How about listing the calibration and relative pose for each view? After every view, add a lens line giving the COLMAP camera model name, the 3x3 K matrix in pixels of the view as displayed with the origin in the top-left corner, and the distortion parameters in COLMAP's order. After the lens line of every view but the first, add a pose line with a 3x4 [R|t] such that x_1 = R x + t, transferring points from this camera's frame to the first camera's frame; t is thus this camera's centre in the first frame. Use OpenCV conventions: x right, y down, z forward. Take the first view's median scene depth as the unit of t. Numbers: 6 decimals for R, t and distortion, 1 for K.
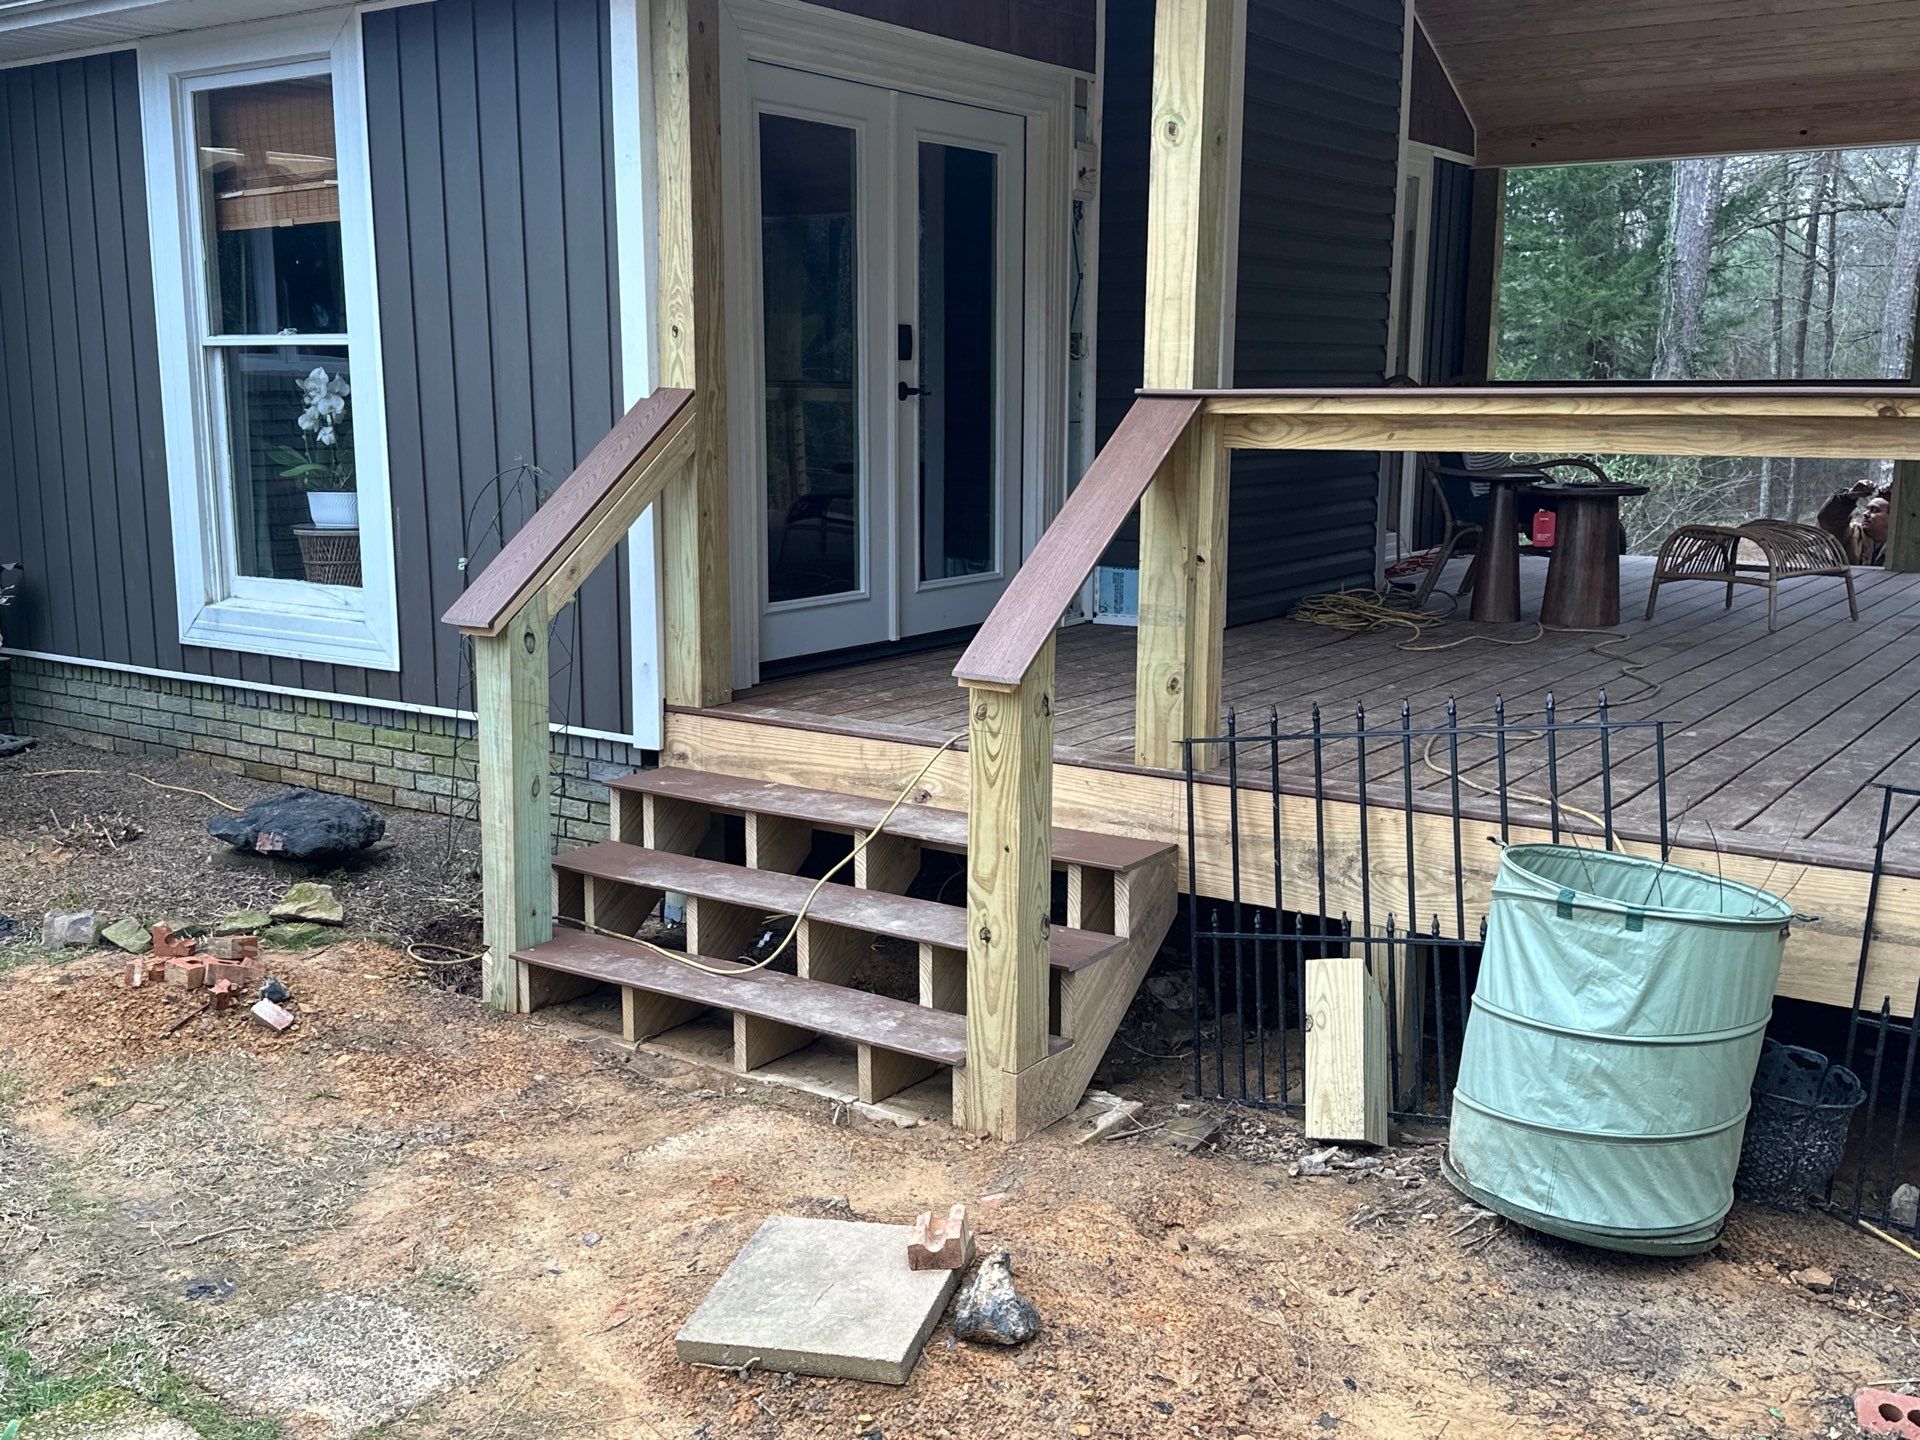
lens RADIAL K [[1943.5, 0, 958.1], [0, 1943.5, 724.4], [0, 0, 1]] dist [0.002728, 0.000000]
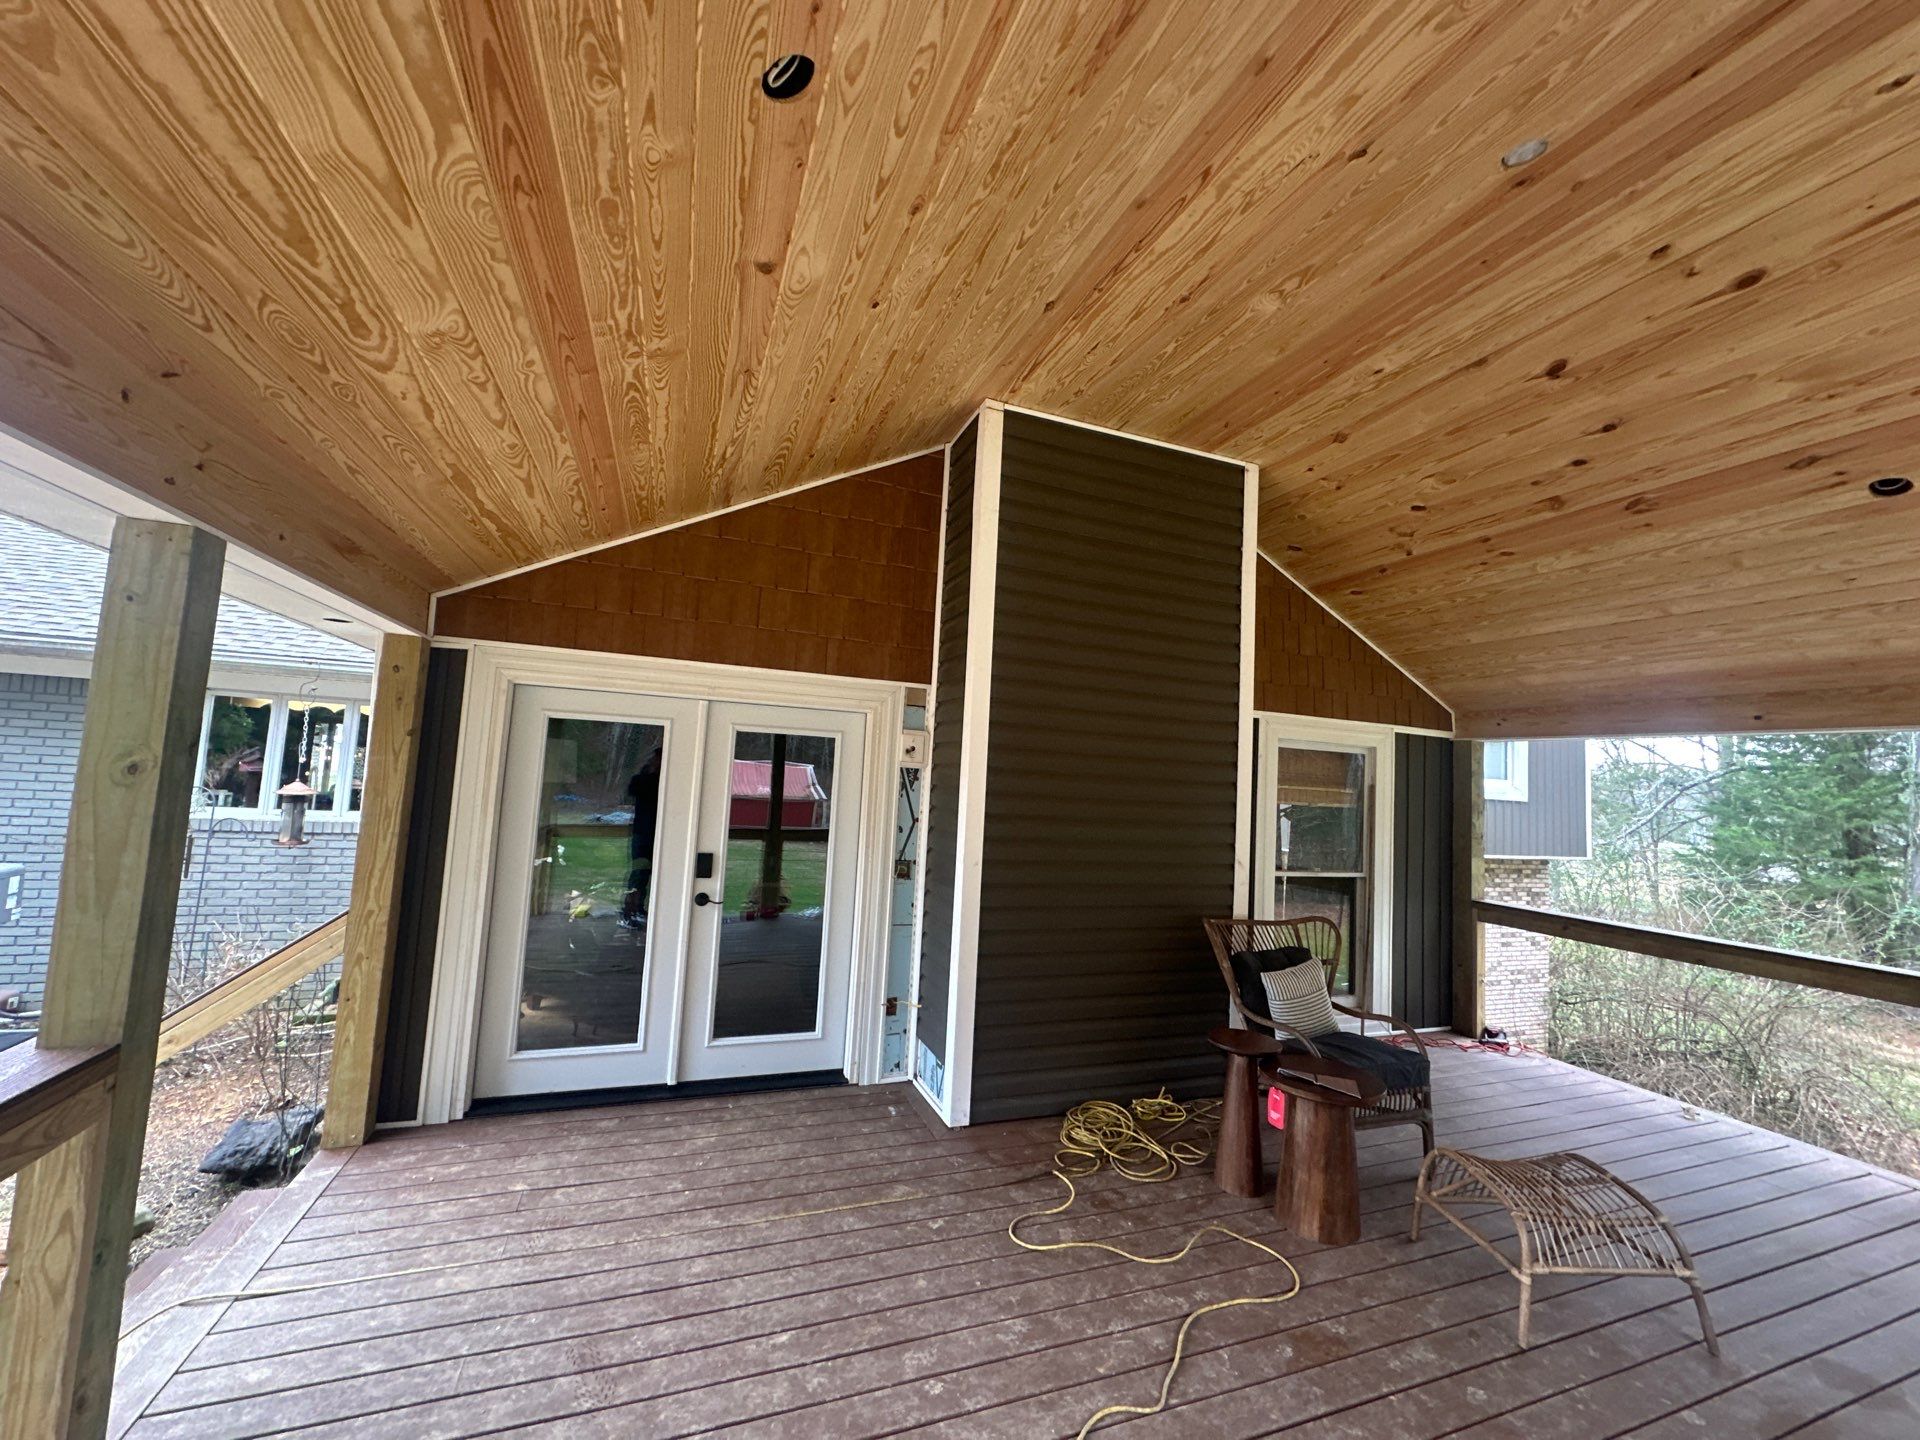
lens RADIAL K [[770.0, 0, 957.6], [0, 770.0, 721.0], [0, 0, 1]] dist [-0.009787, 0.000067]
pose [[0.828649, 0.004984, -0.559747, 0.382663], [-0.155572, 0.962616, -0.221737, -0.176501], [0.537716, 0.270823, 0.798446, 0.537845]]
